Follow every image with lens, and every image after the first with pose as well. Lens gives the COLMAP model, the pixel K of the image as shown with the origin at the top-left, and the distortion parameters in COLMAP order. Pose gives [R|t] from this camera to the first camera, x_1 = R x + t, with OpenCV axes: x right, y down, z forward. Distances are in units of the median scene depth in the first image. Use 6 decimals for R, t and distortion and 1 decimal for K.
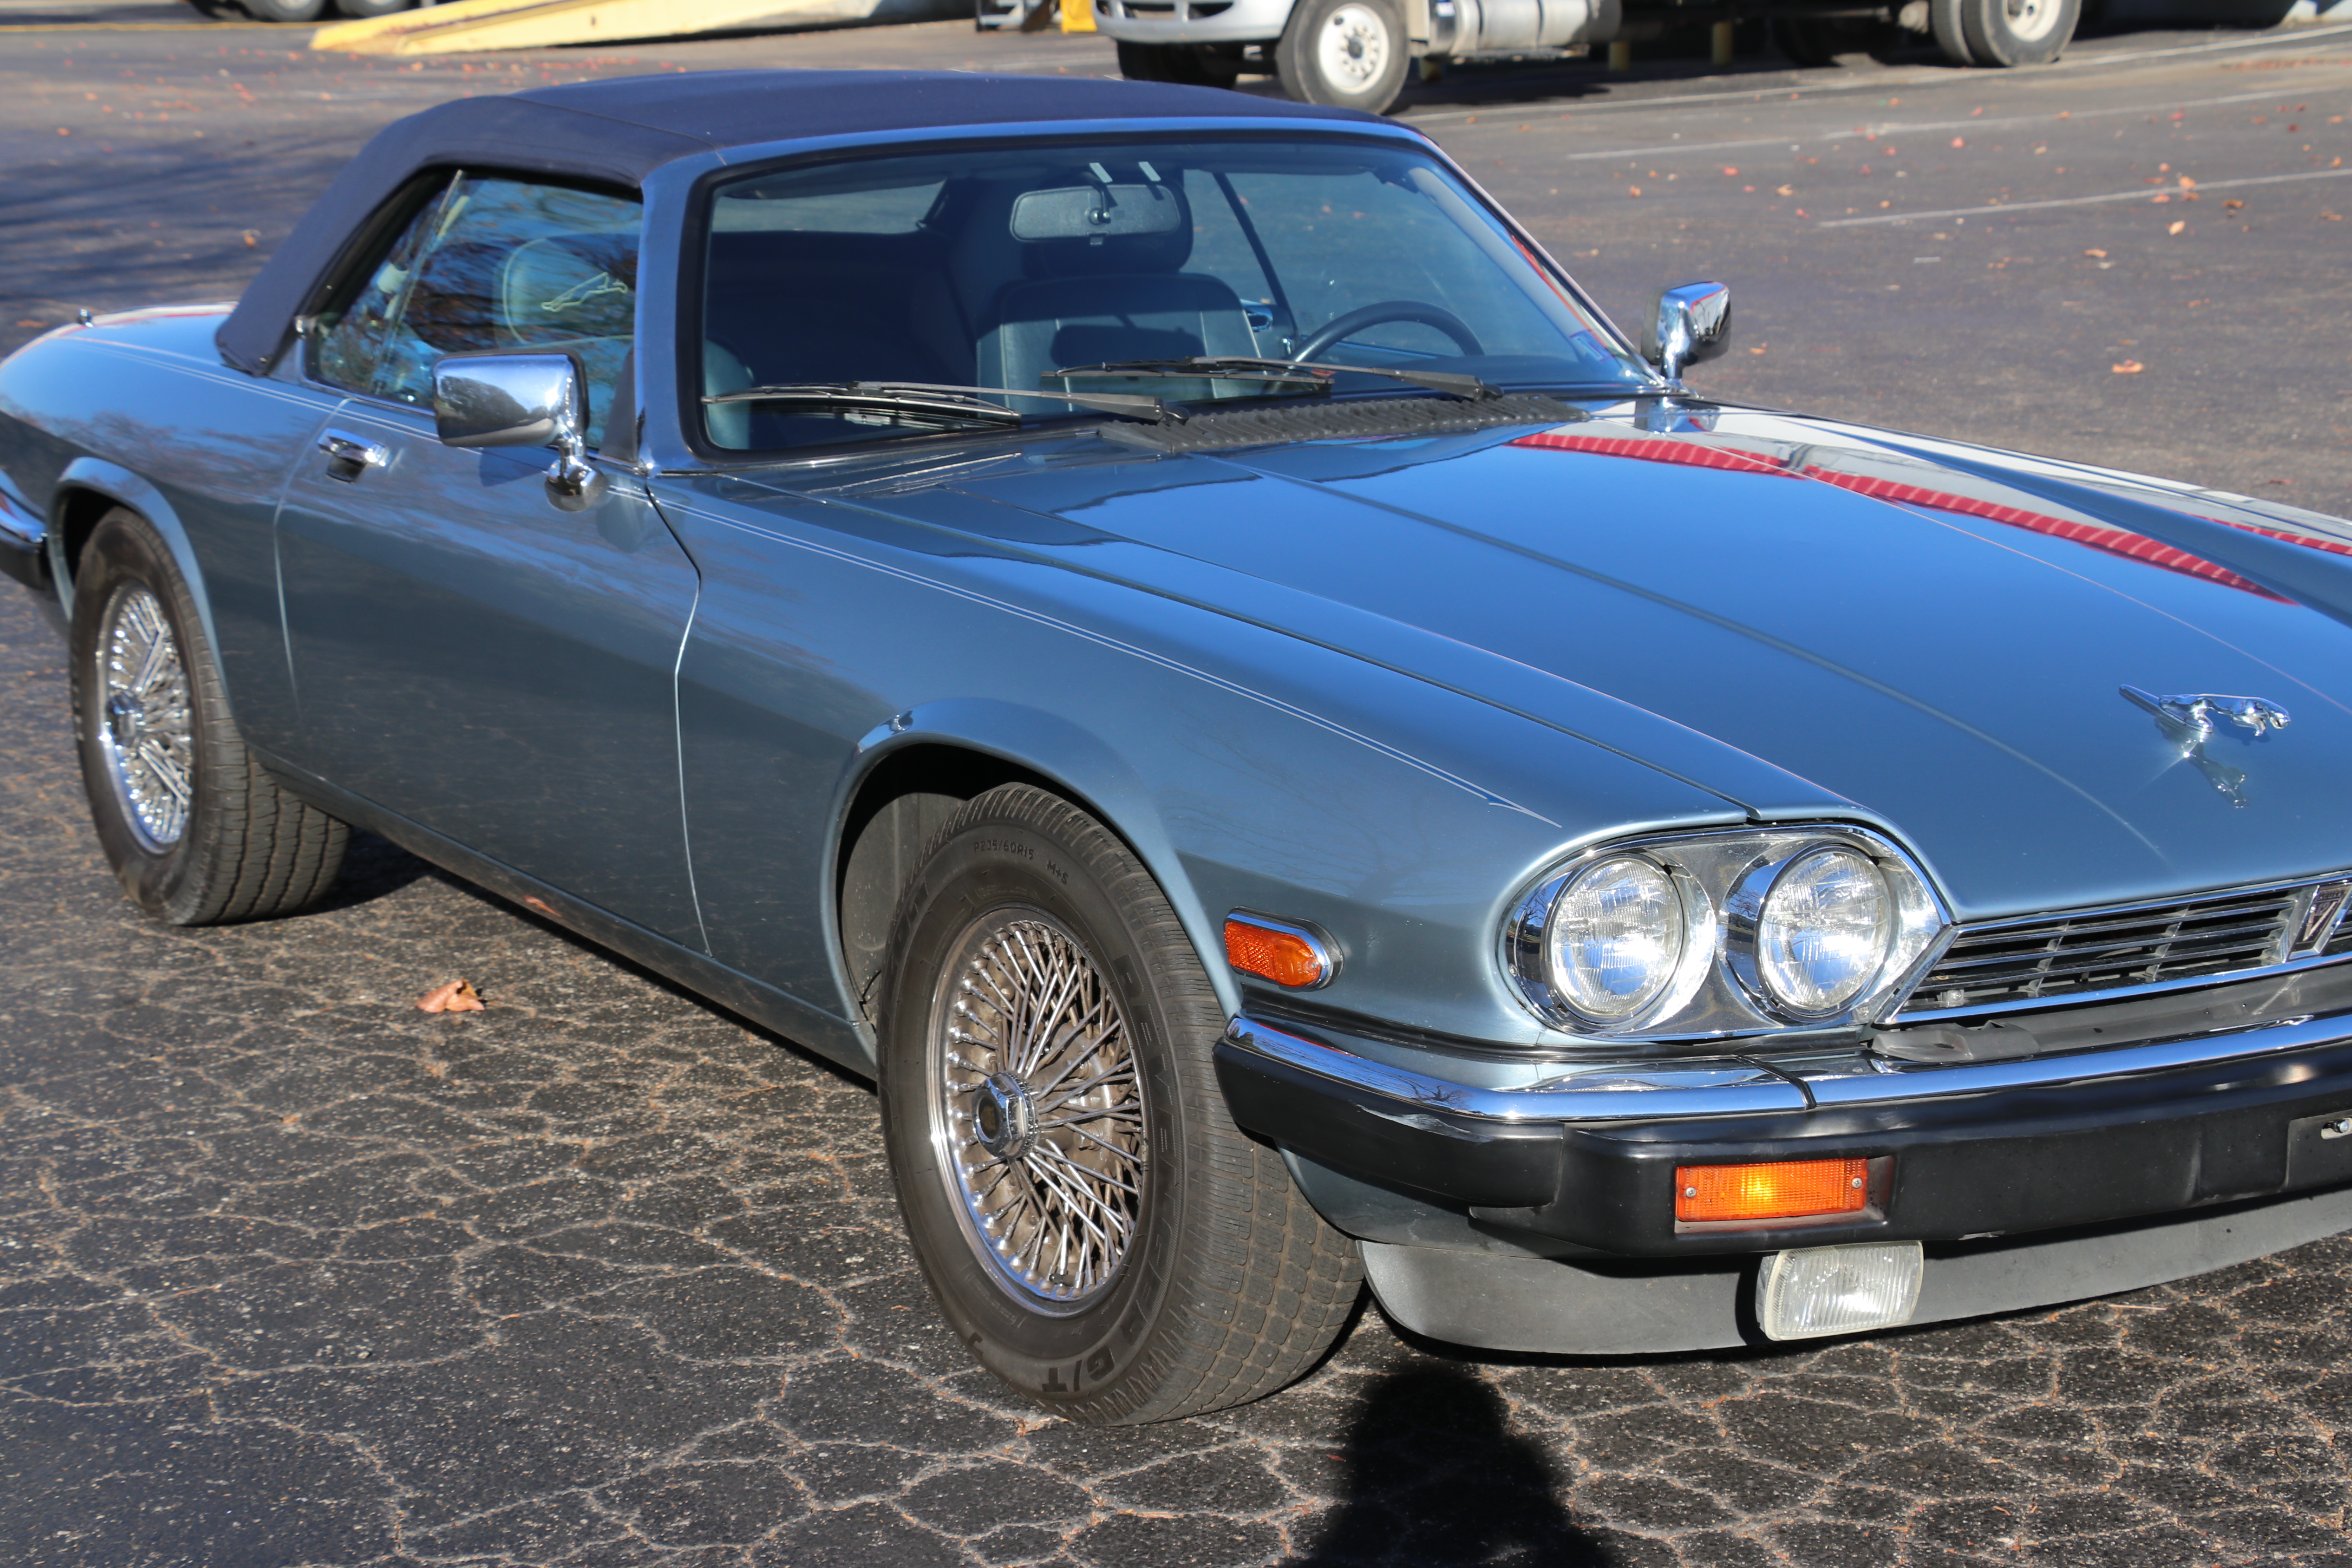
lens RADIAL K [[5526.5, 0, 1180.1], [0, 5526.5, 778.6], [0, 0, 1]] dist [0.290280, 0.000000]
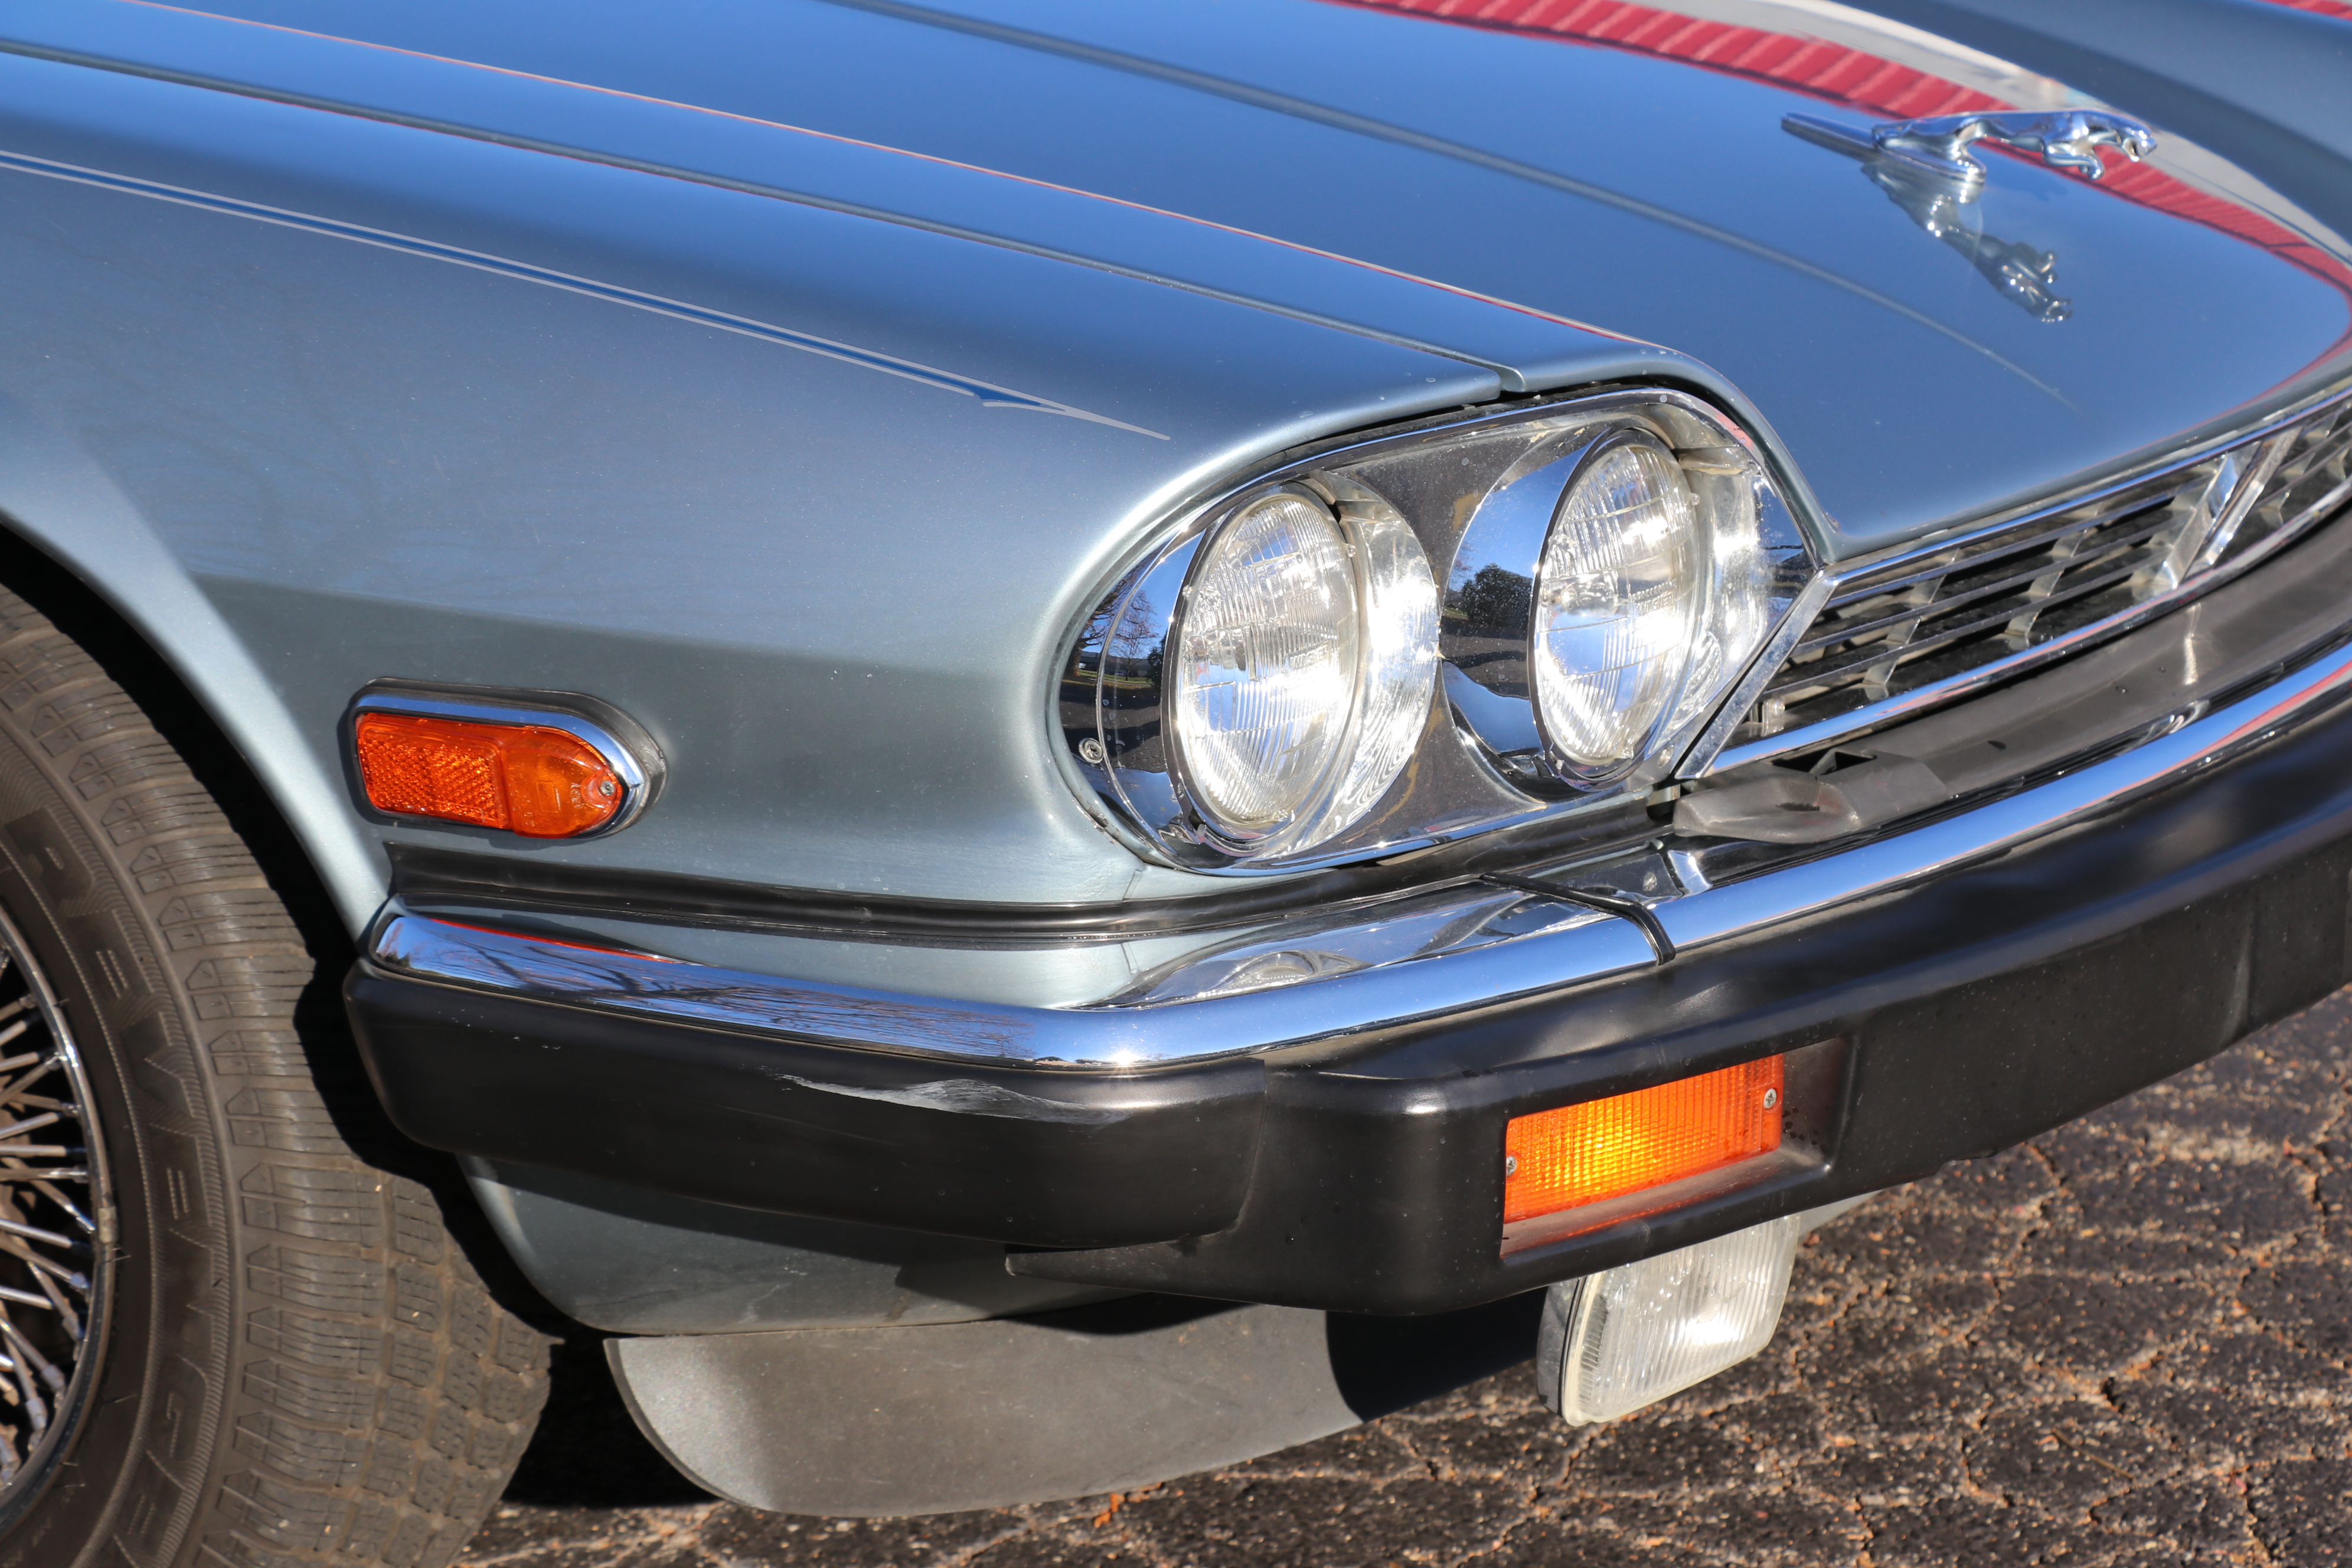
lens RADIAL K [[5526.5, 0, 1164.9], [0, 5526.5, 796.7], [0, 0, 1]] dist [0.290280, 0.000000]
pose [[0.882787, -0.110782, 0.456524, -0.149174], [0.082526, 0.993255, 0.081445, 0.000483], [-0.462468, -0.034223, 0.885975, 0.575351]]
